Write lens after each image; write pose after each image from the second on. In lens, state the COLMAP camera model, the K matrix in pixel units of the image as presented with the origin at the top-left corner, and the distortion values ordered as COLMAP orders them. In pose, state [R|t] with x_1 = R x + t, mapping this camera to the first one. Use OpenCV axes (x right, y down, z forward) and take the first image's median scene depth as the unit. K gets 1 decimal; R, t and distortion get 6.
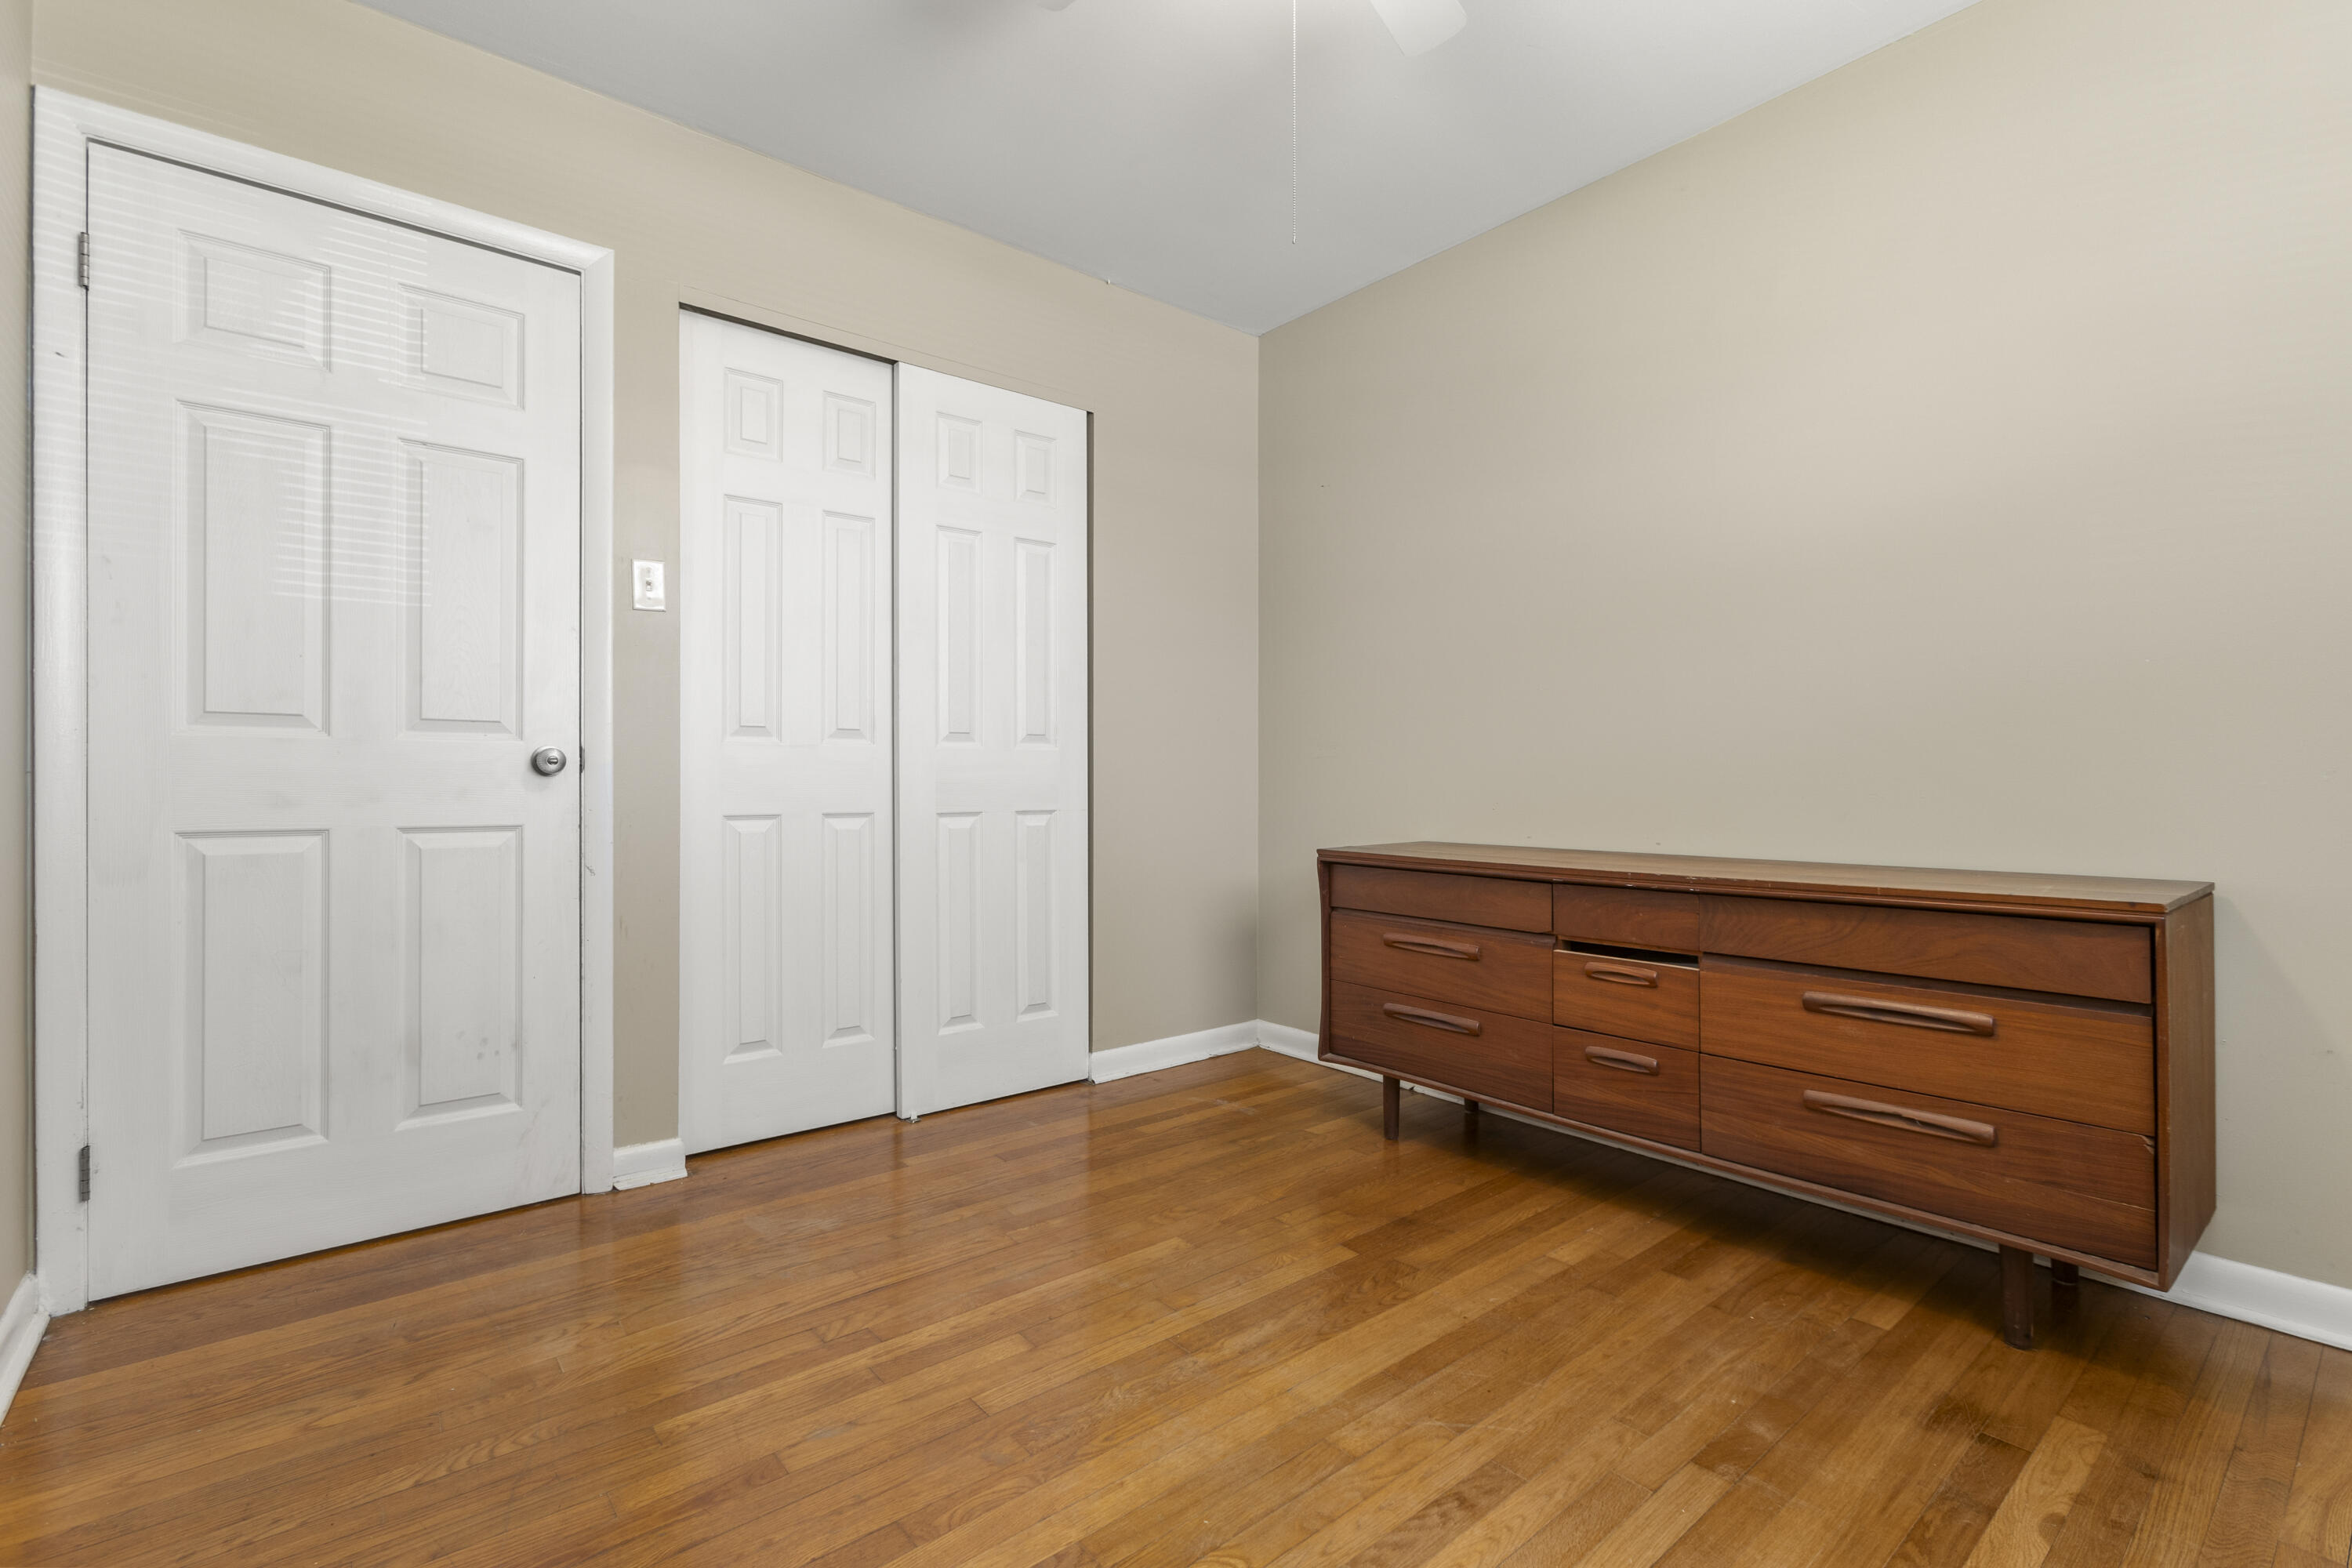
lens RADIAL K [[1053.8, 0, 1166.1], [0, 1053.8, 787.2], [0, 0, 1]] dist [-0.001381, 0.000443]
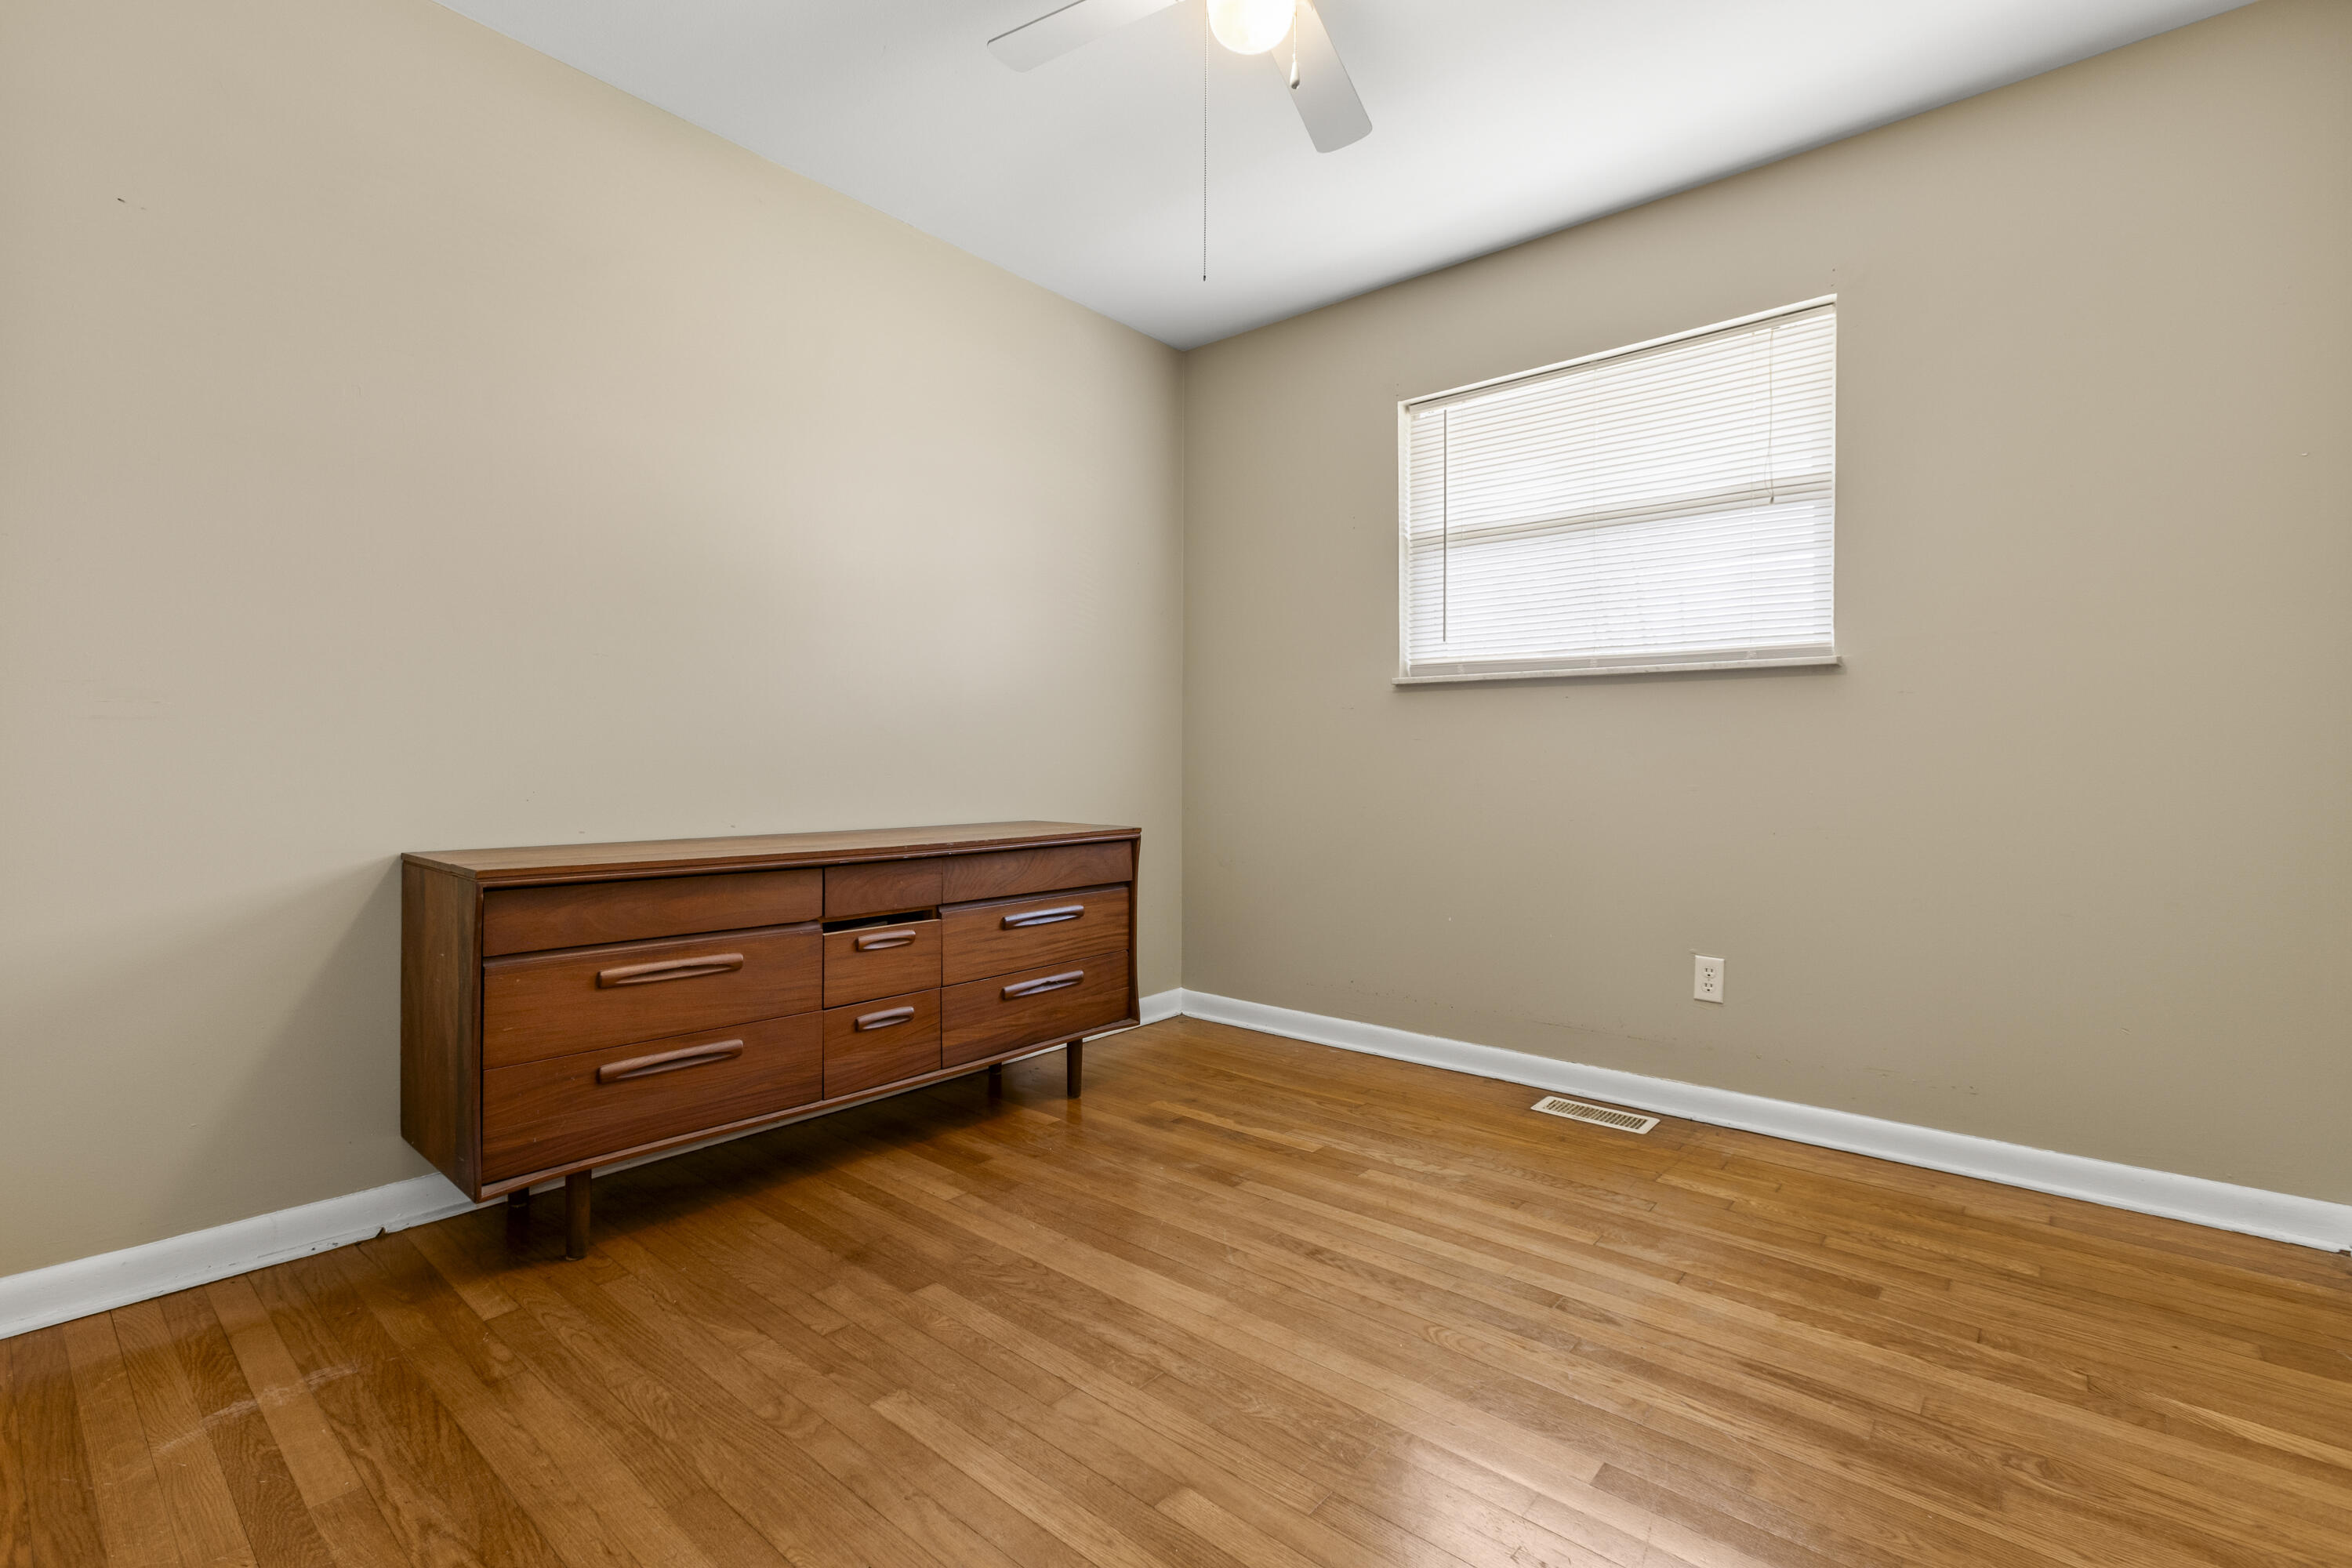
lens RADIAL K [[1053.8, 0, 1165.0], [0, 1053.8, 766.4], [0, 0, 1]] dist [-0.001381, 0.000443]
pose [[-0.168705, 0.002850, 0.985663, -0.744489], [0.005141, 0.999985, -0.002011, 0.000139], [-0.985653, 0.004728, -0.168717, 0.951171]]
